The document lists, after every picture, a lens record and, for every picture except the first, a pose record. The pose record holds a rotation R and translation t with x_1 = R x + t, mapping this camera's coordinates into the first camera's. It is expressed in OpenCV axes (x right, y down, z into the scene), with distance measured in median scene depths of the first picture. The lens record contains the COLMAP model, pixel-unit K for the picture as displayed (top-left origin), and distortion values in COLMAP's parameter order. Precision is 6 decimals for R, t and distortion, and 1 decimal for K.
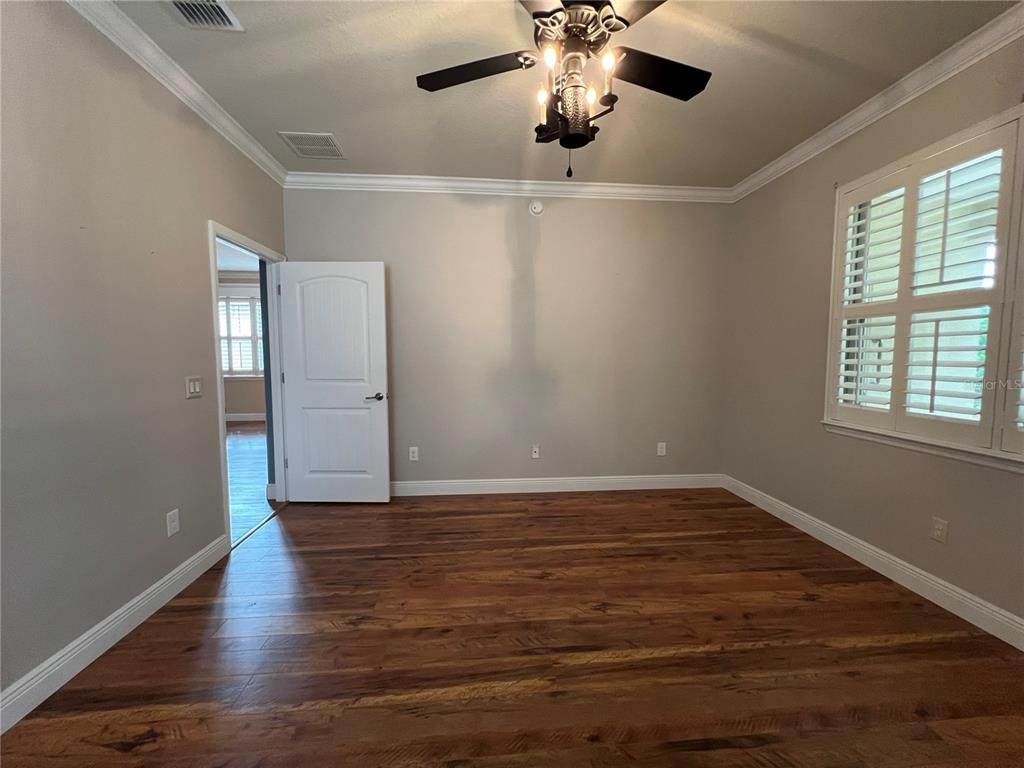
lens RADIAL K [[412.1, 0, 511.5], [0, 412.1, 380.9], [0, 0, 1]] dist [-0.001545, -0.000312]
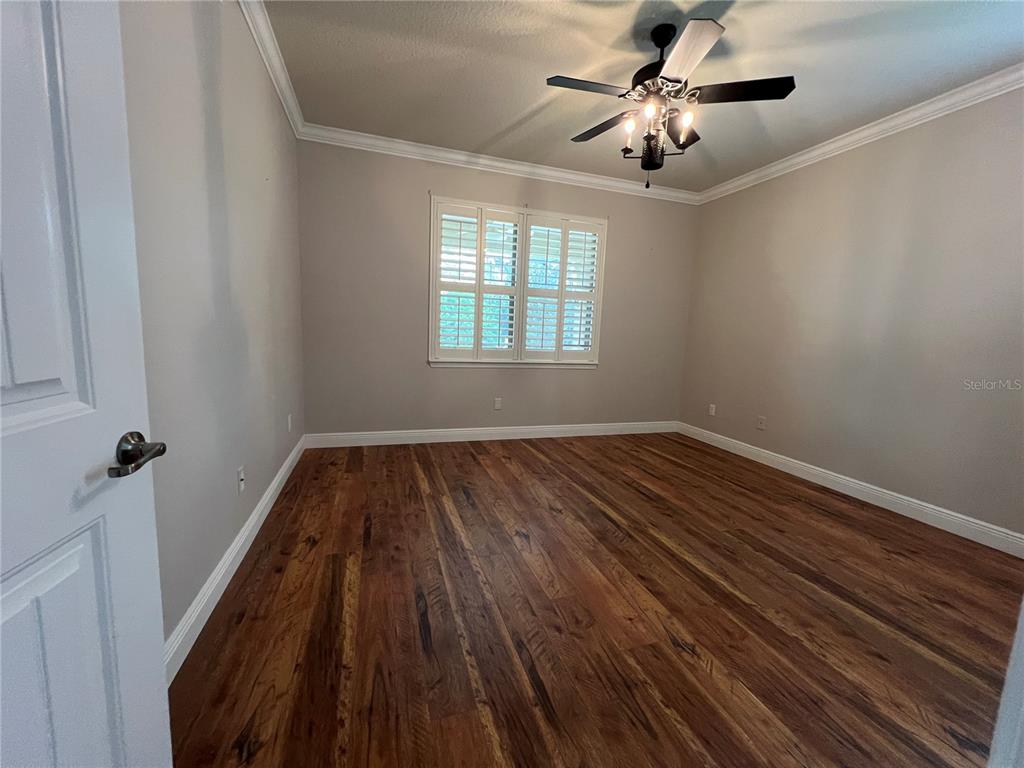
lens RADIAL K [[412.1, 0, 510.9], [0, 412.1, 384.4], [0, 0, 1]] dist [-0.001545, -0.000312]
pose [[-0.230433, -0.140490, 0.962893, -0.841842], [0.022151, 0.988509, 0.149529, -0.034868], [-0.972836, 0.055786, -0.224673, 1.262959]]
